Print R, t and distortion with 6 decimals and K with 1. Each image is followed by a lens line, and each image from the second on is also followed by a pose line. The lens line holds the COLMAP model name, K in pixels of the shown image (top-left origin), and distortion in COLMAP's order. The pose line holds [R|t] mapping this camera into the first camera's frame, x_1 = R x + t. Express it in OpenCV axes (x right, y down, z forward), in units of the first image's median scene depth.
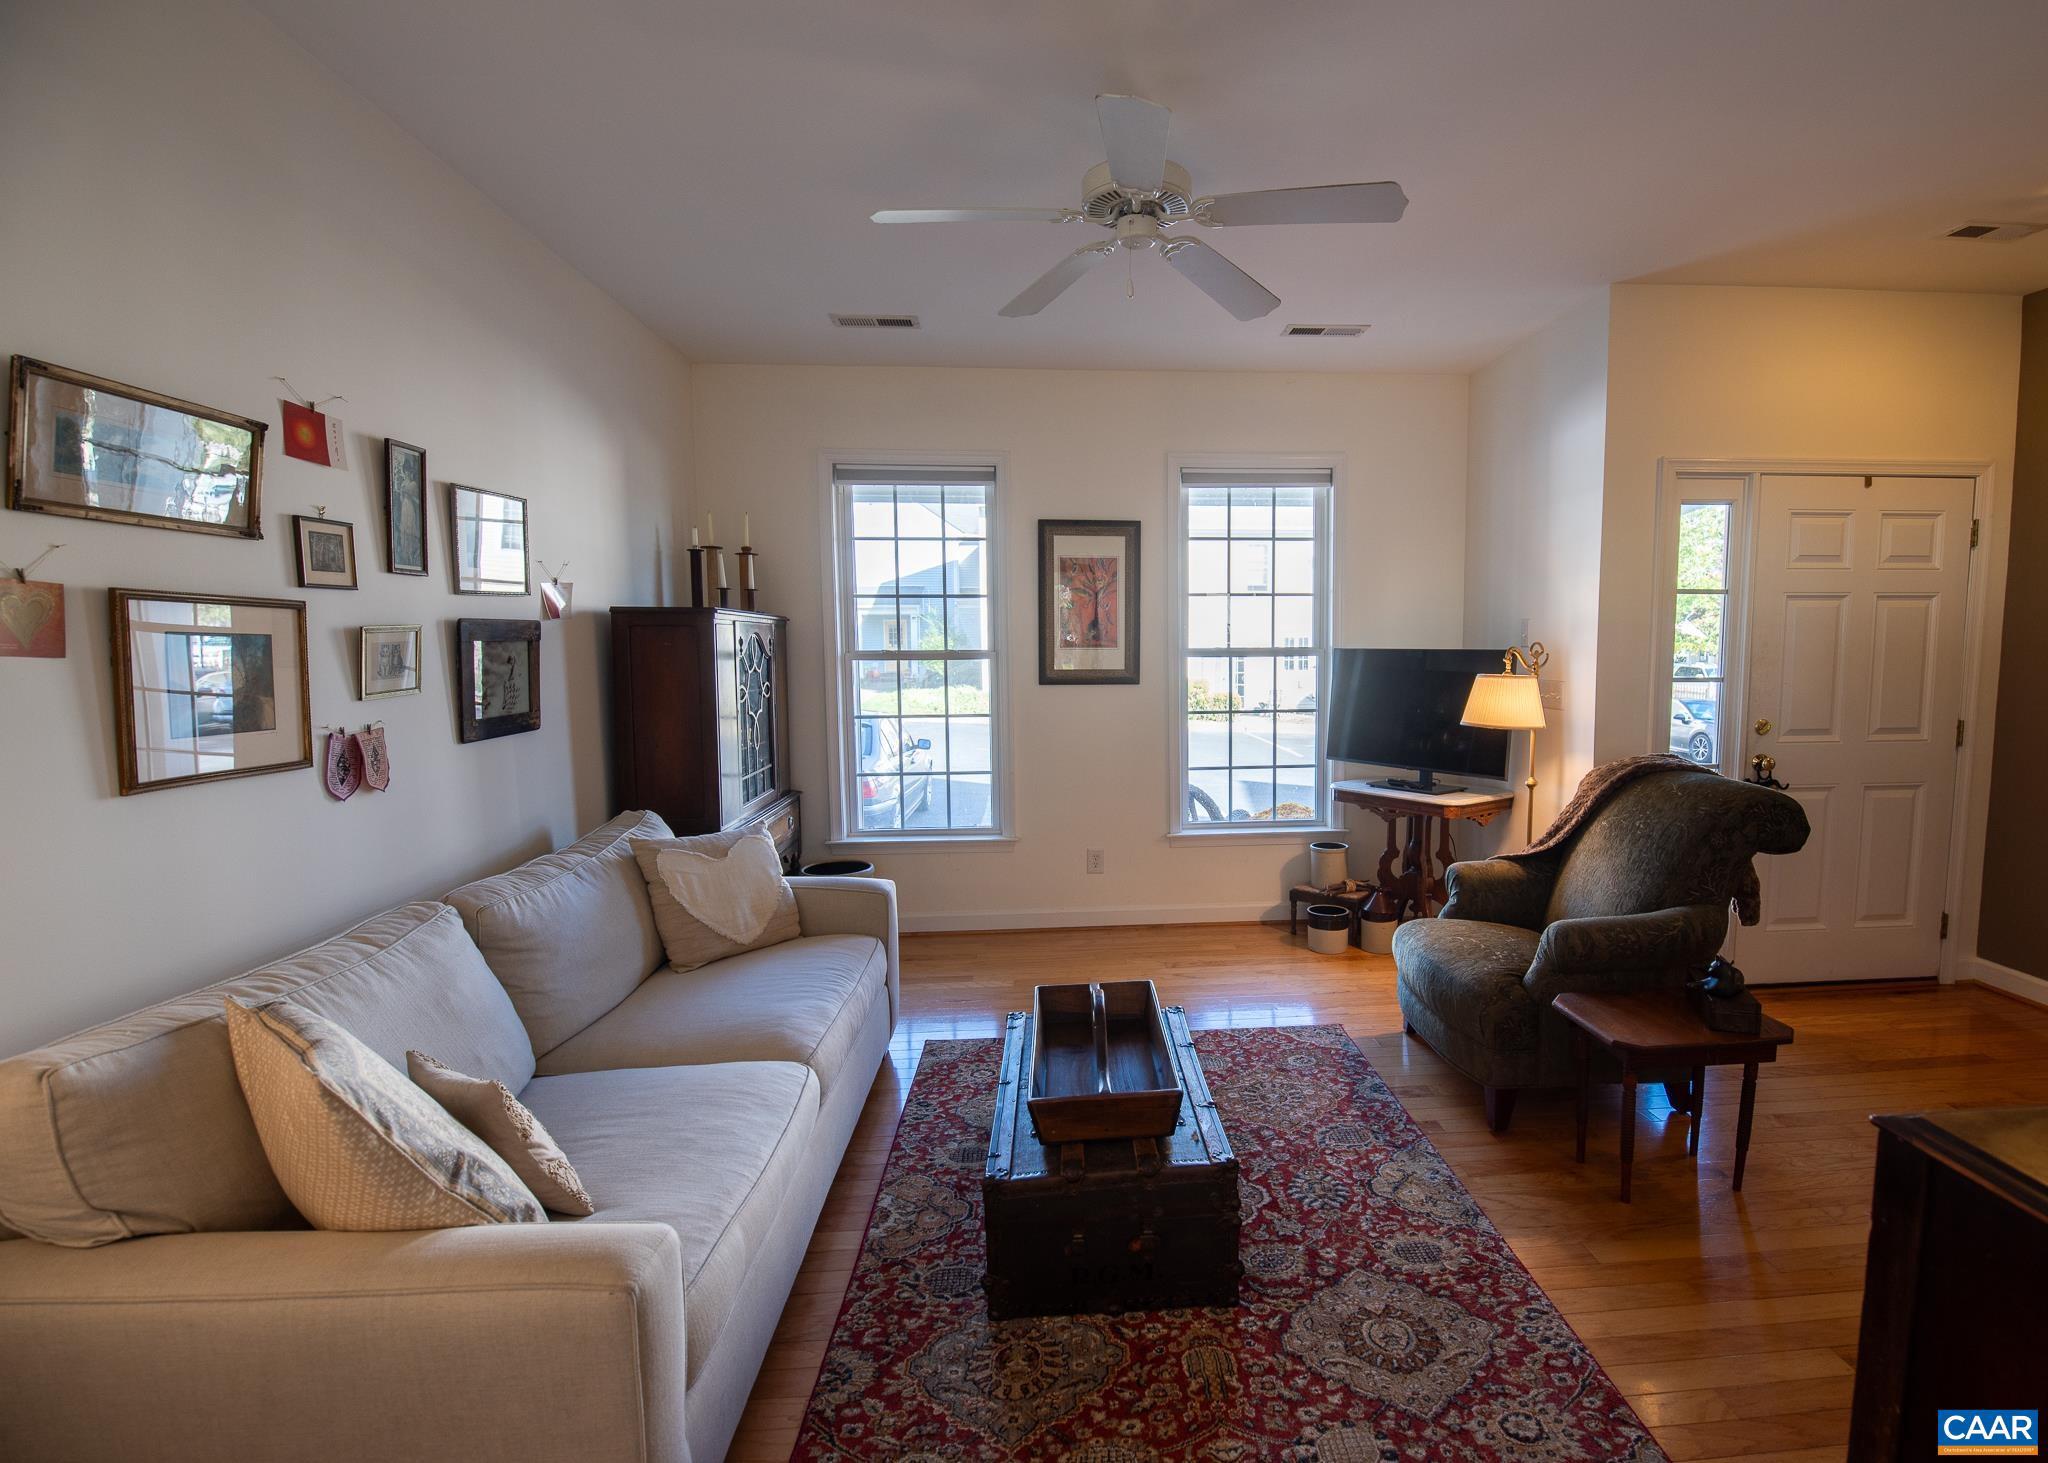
lens RADIAL K [[1023.3, 0, 1114.3], [0, 1023.3, 737.3], [0, 0, 1]] dist [-0.004791, -0.007375]
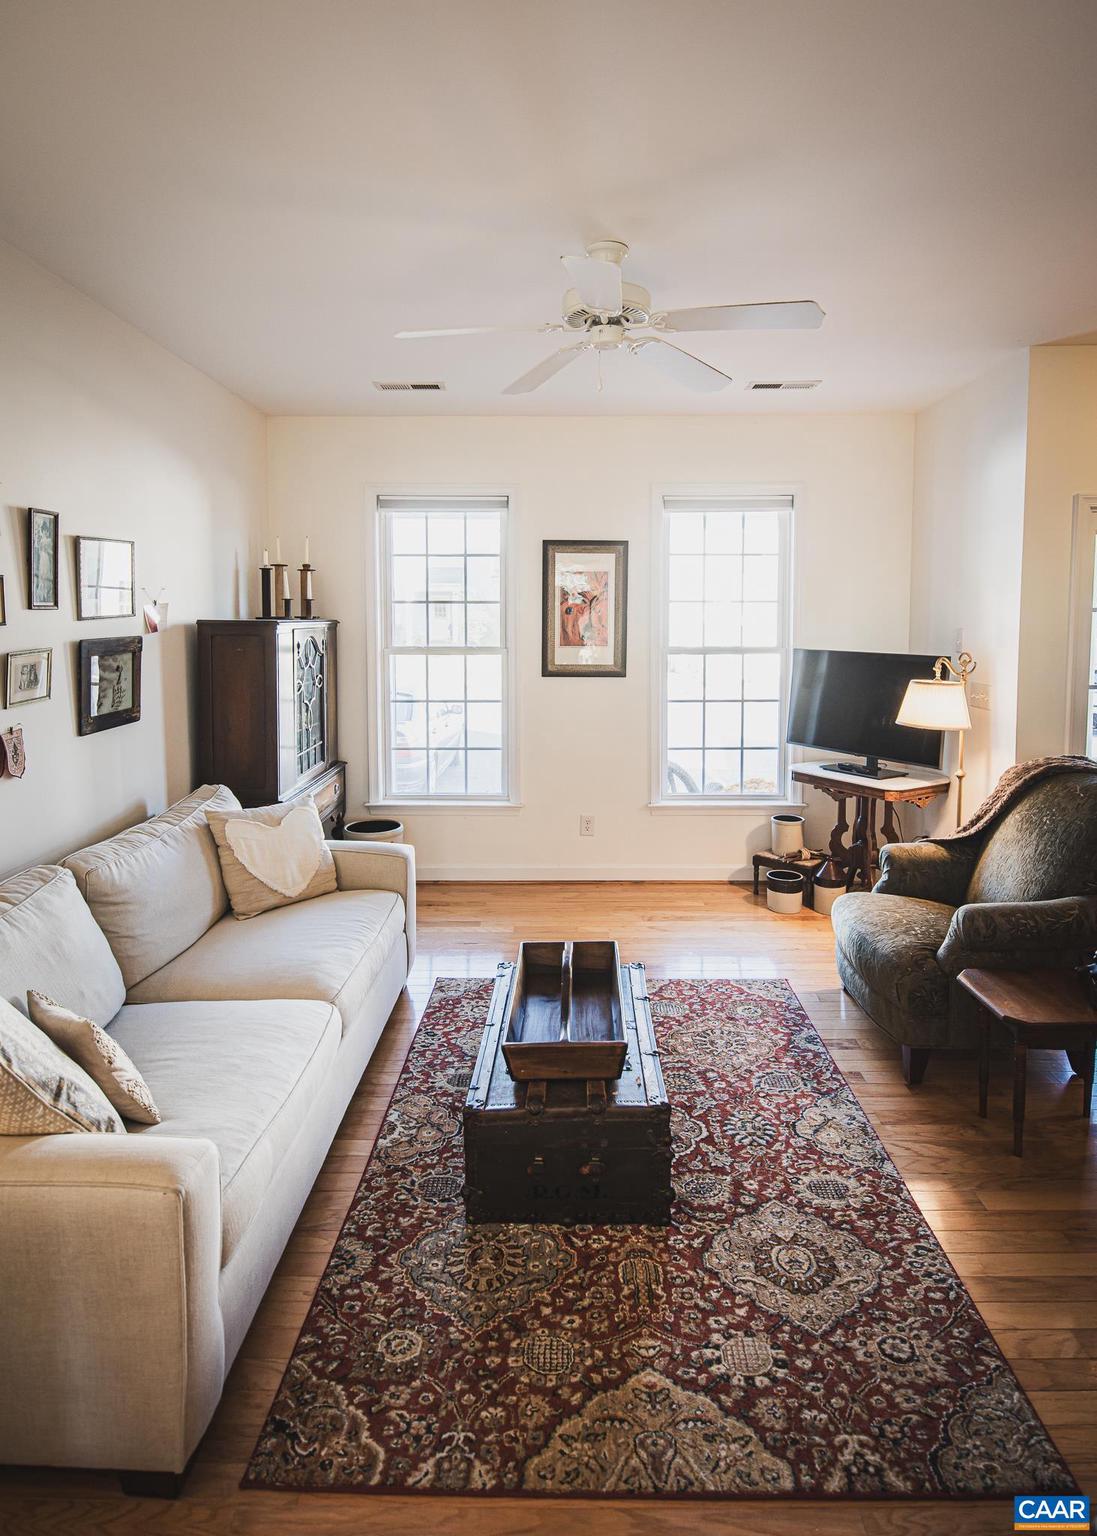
lens RADIAL K [[890.3, 0, 547.5], [0, 890.3, 669.1], [0, 0, 1]] dist [-0.001037, -0.006532]
pose [[0.995390, 0.012448, -0.095099, 0.059594], [-0.014787, 0.999604, -0.023938, -0.066342], [0.094763, 0.025234, 0.995180, -0.070799]]
